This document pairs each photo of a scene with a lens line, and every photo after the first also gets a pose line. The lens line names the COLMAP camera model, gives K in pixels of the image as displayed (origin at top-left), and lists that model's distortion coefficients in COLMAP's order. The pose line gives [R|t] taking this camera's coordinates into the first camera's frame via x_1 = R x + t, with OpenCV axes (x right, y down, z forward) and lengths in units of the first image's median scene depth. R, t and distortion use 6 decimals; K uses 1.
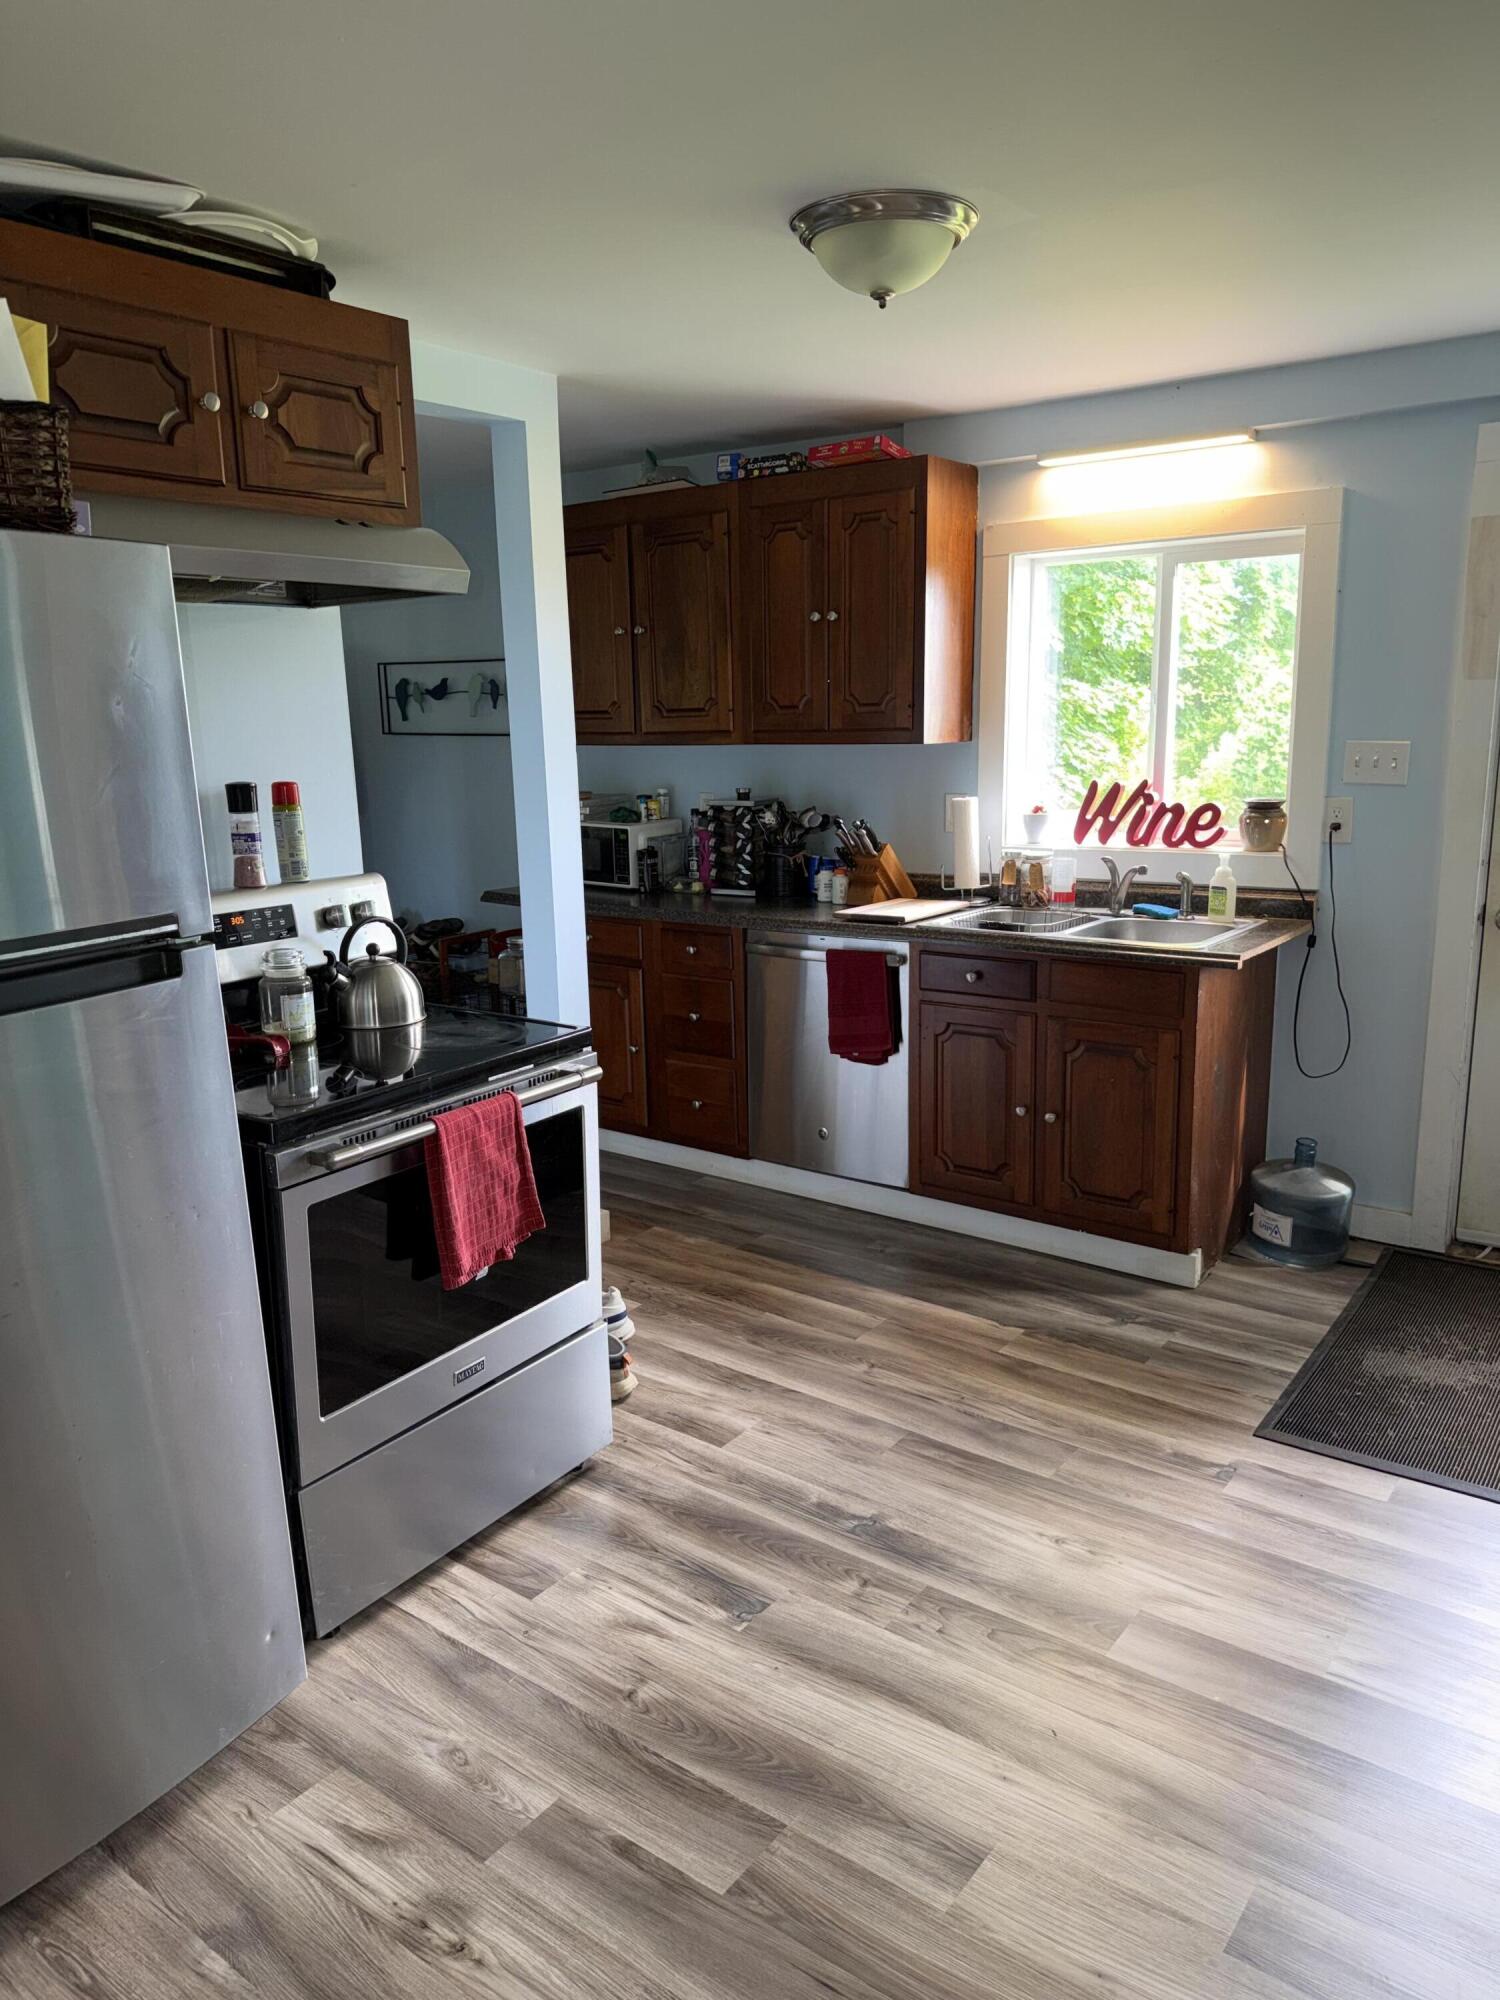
lens RADIAL K [[1402.9, 0, 734.4], [0, 1402.9, 1000.2], [0, 0, 1]] dist [0.194303, -0.371064]
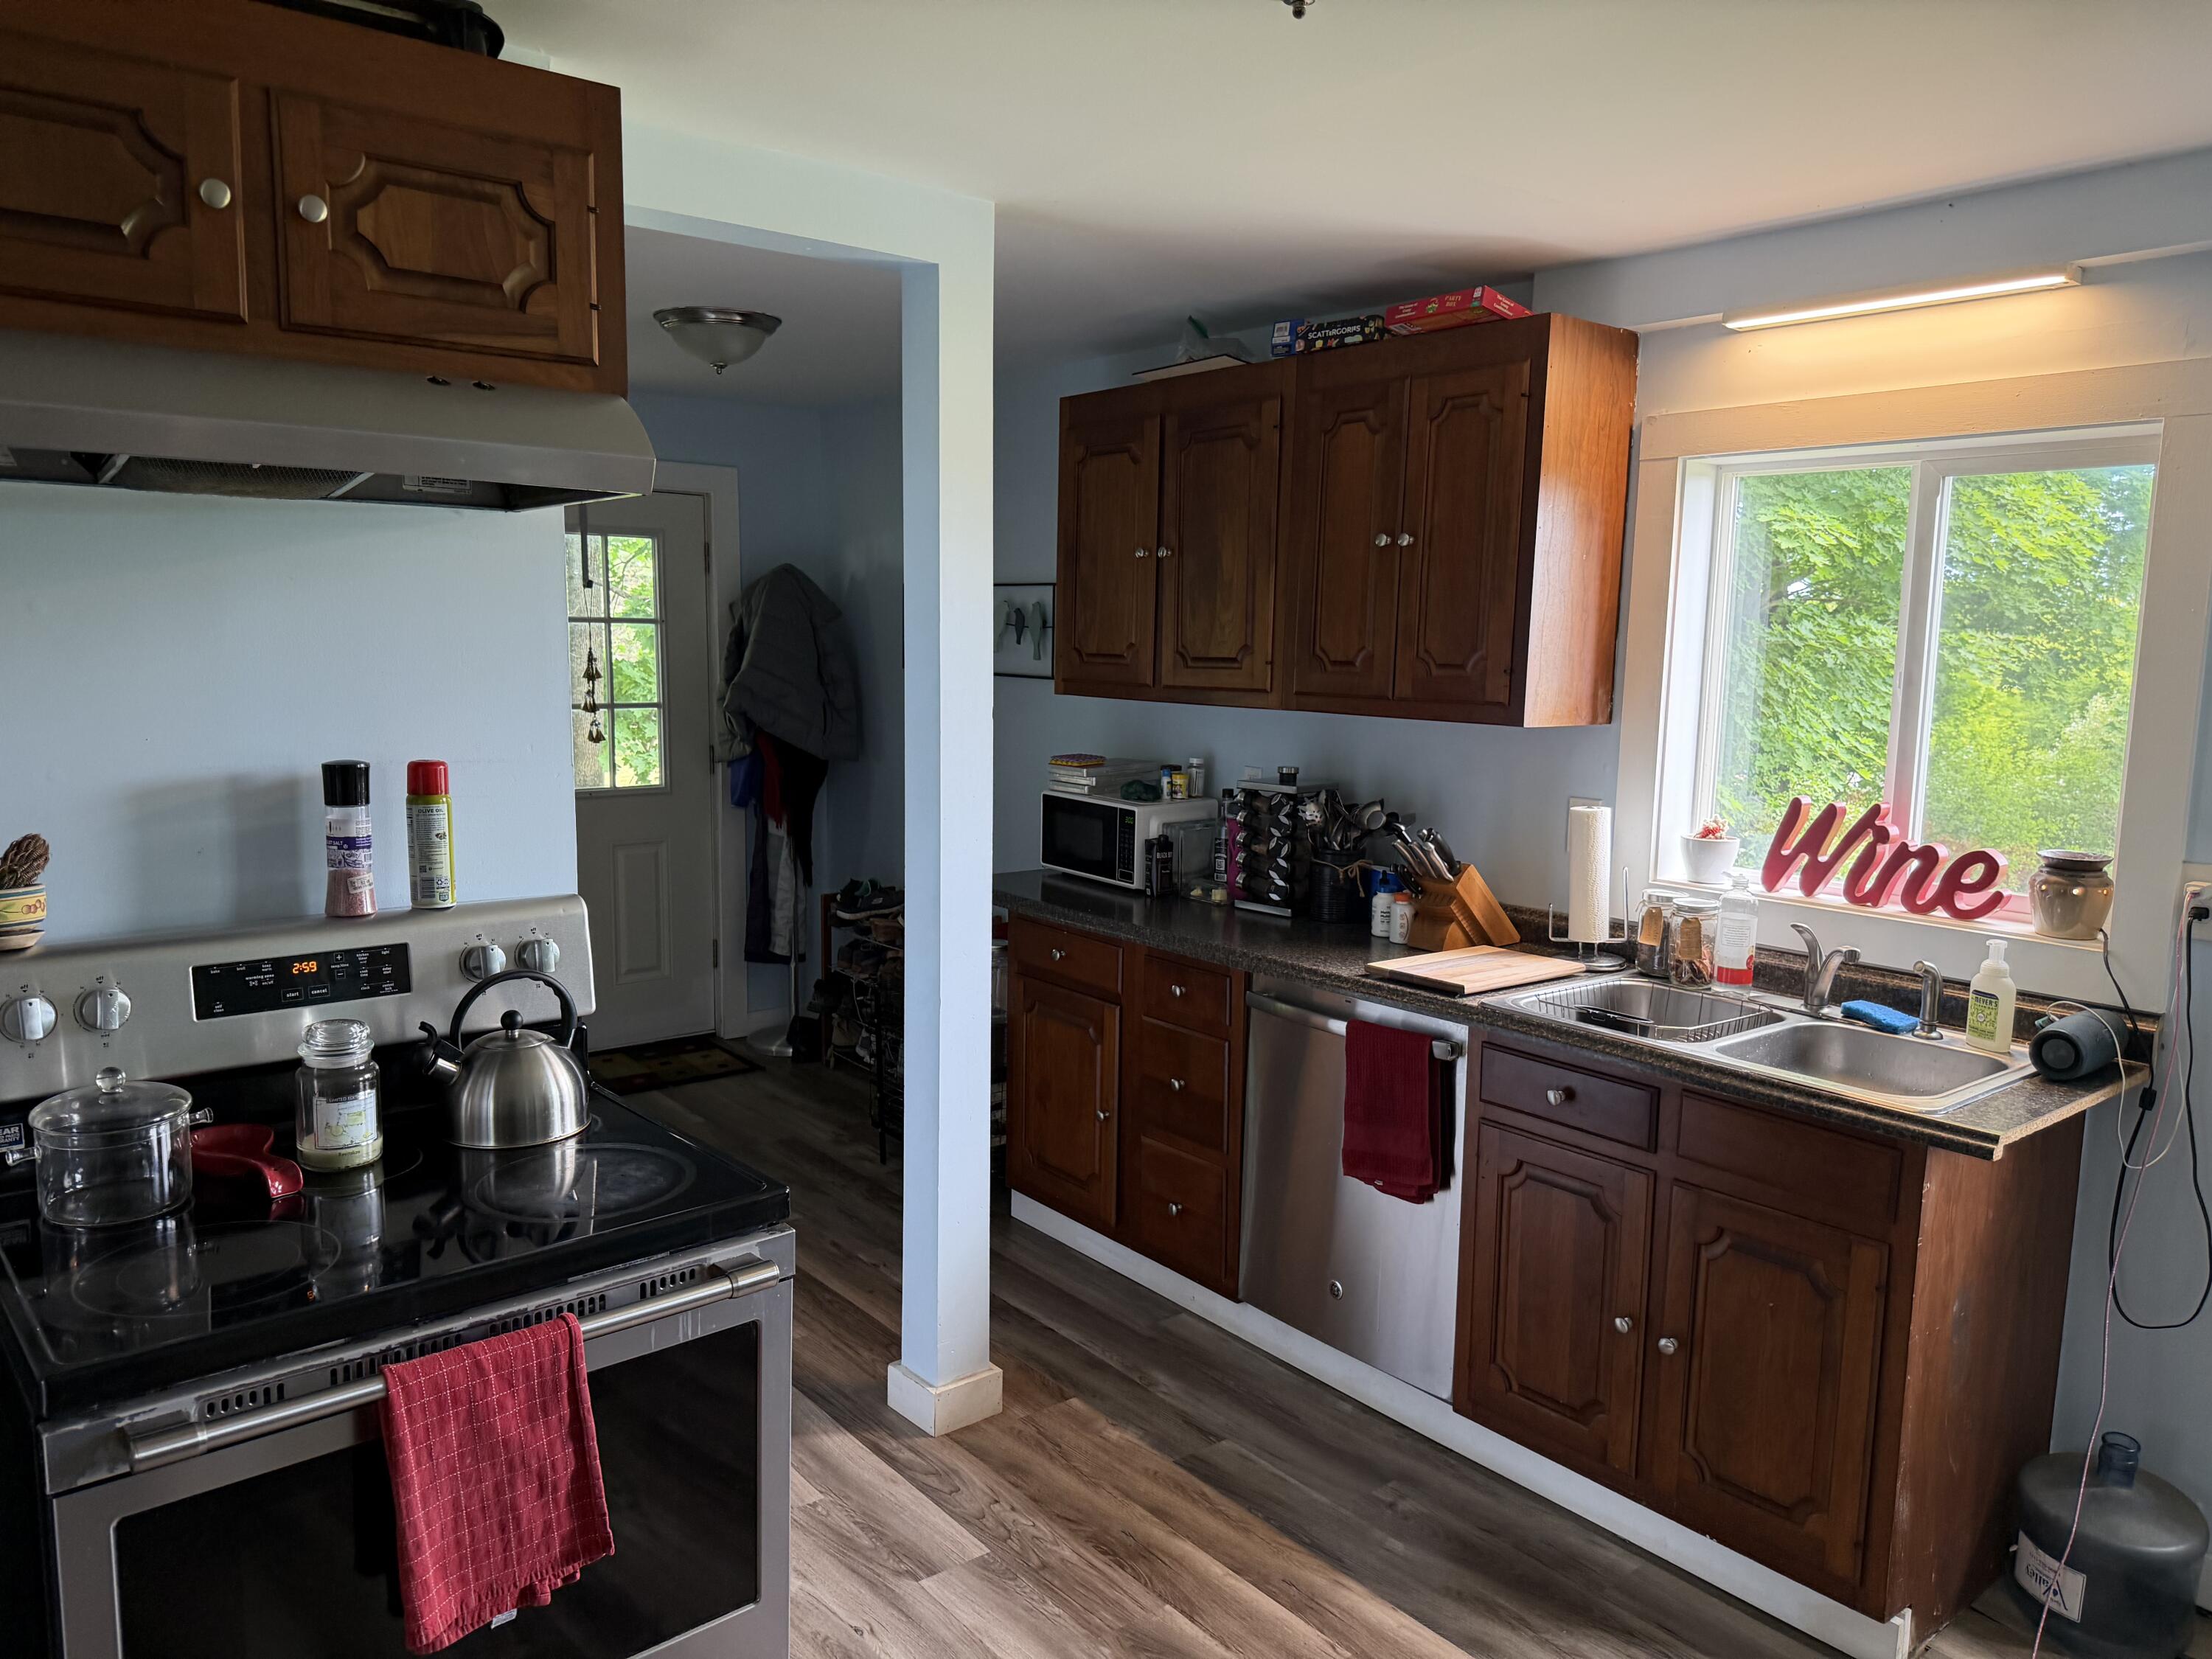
lens RADIAL K [[1559.0, 0, 1103.0], [0, 1559.0, 834.9], [0, 0, 1]] dist [0.095377, -0.137007]
pose [[0.970915, 0.070174, -0.228909, 0.122265], [-0.086348, 0.994370, -0.061412, -0.071796], [0.223311, 0.079392, 0.971509, 0.251055]]
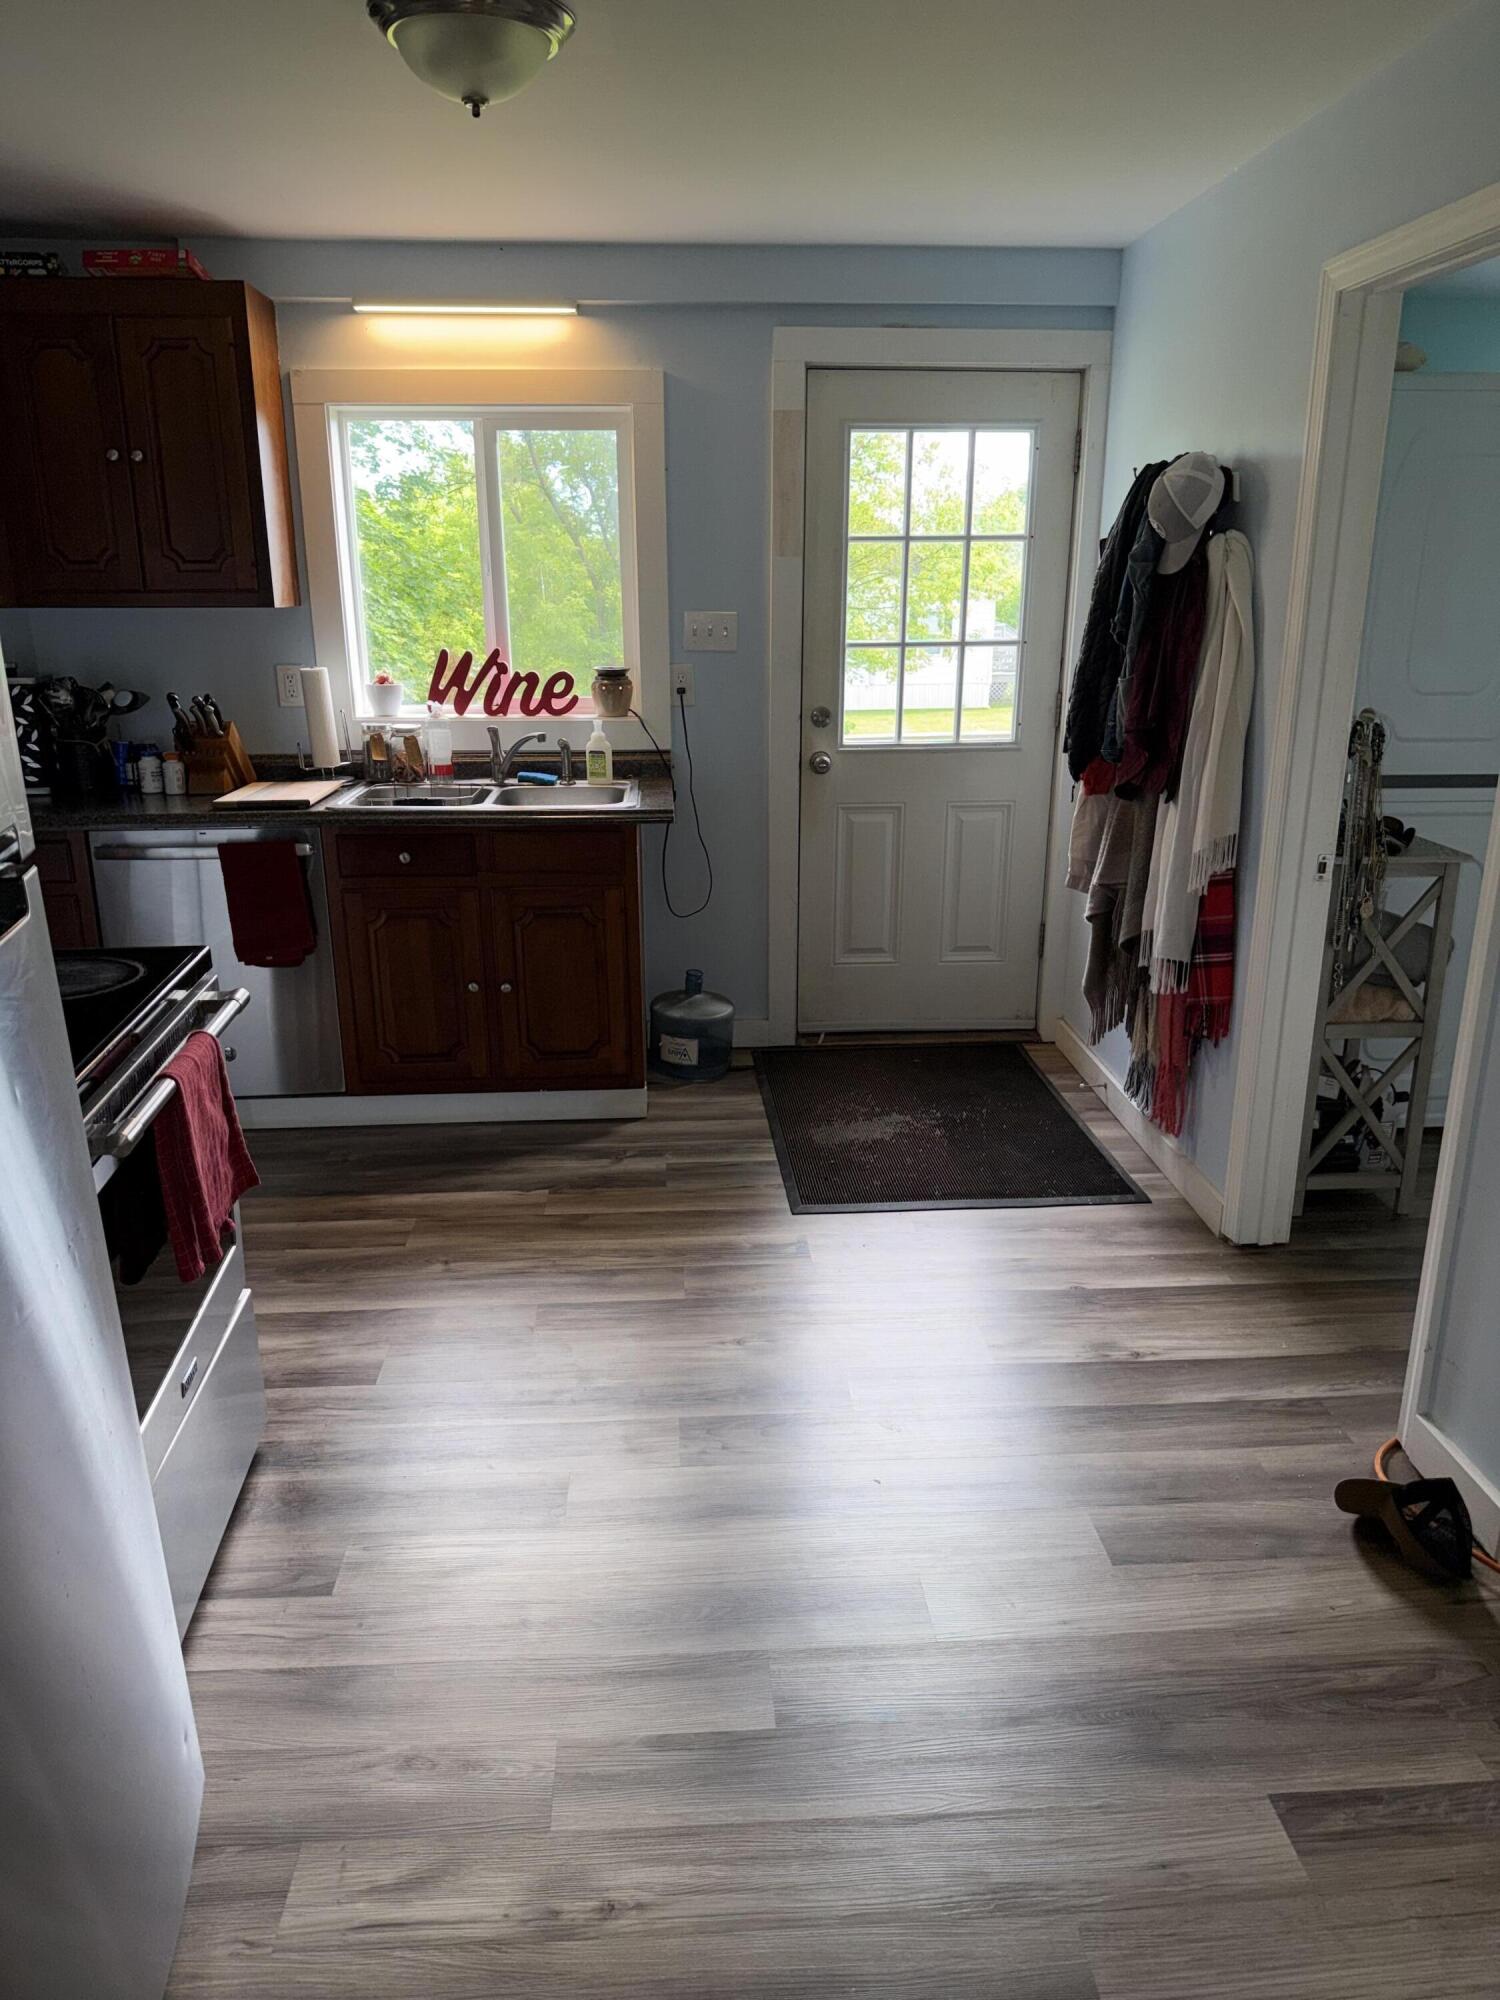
lens RADIAL K [[1409.5, 0, 744.0], [0, 1409.5, 1004.5], [0, 0, 1]] dist [0.095377, -0.137007]
pose [[0.756134, -0.169781, 0.632010, -0.279981], [0.118387, 0.985313, 0.123053, -0.009101], [-0.643620, -0.018223, 0.765129, 0.112930]]
